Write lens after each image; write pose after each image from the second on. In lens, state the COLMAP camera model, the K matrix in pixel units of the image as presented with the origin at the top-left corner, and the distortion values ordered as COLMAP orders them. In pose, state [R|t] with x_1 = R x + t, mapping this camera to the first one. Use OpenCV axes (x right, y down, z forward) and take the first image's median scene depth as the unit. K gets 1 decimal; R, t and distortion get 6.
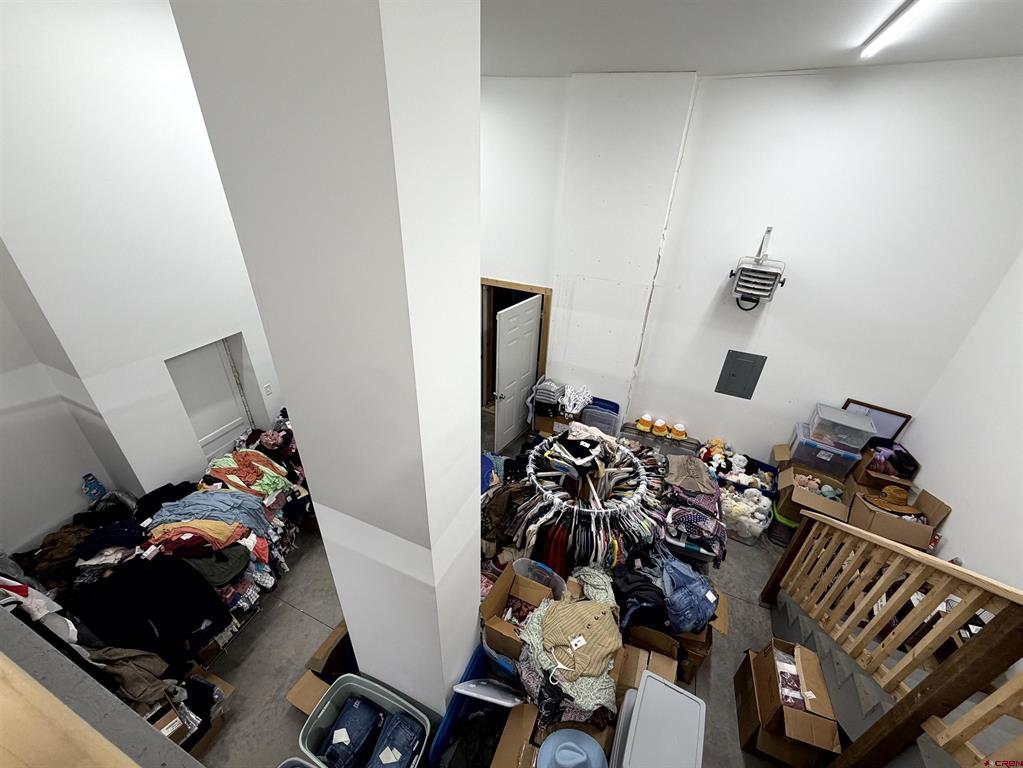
lens RADIAL K [[409.7, 0, 509.9], [0, 409.7, 383.8], [0, 0, 1]] dist [0.000726, -0.000002]
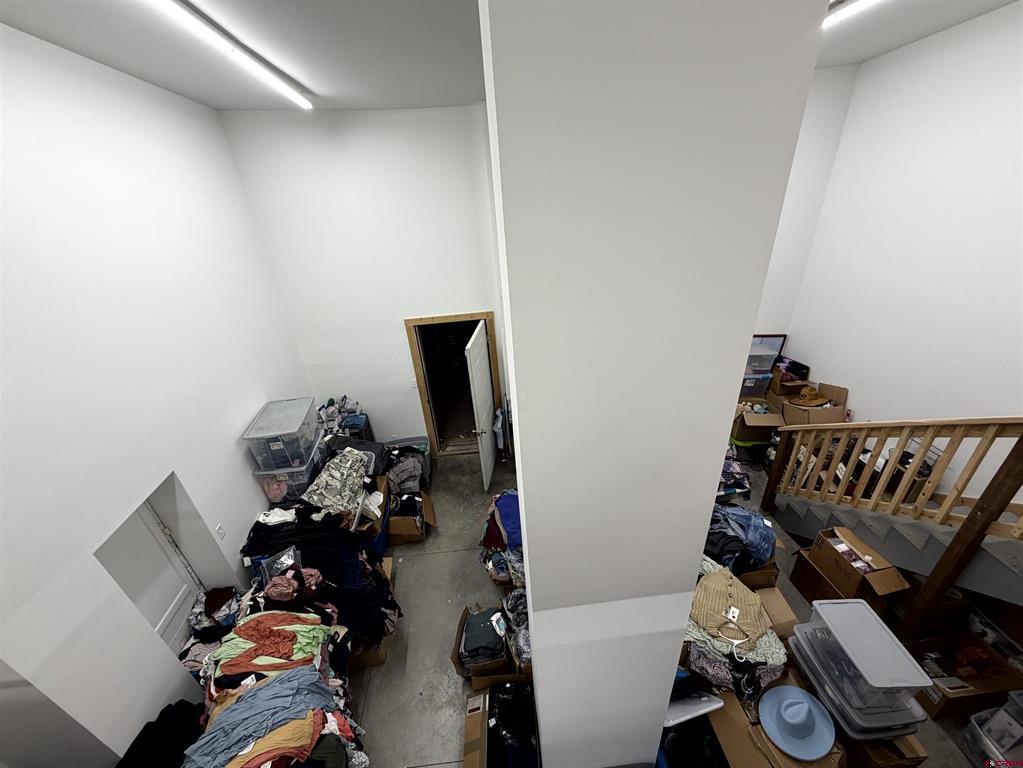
lens RADIAL K [[409.7, 0, 509.9], [0, 409.7, 383.8], [0, 0, 1]] dist [0.000726, -0.000002]
pose [[0.875927, -0.311450, 0.368444, -0.400903], [0.325532, 0.945198, 0.025078, -0.110258], [-0.356063, 0.097974, 0.929312, 0.114344]]
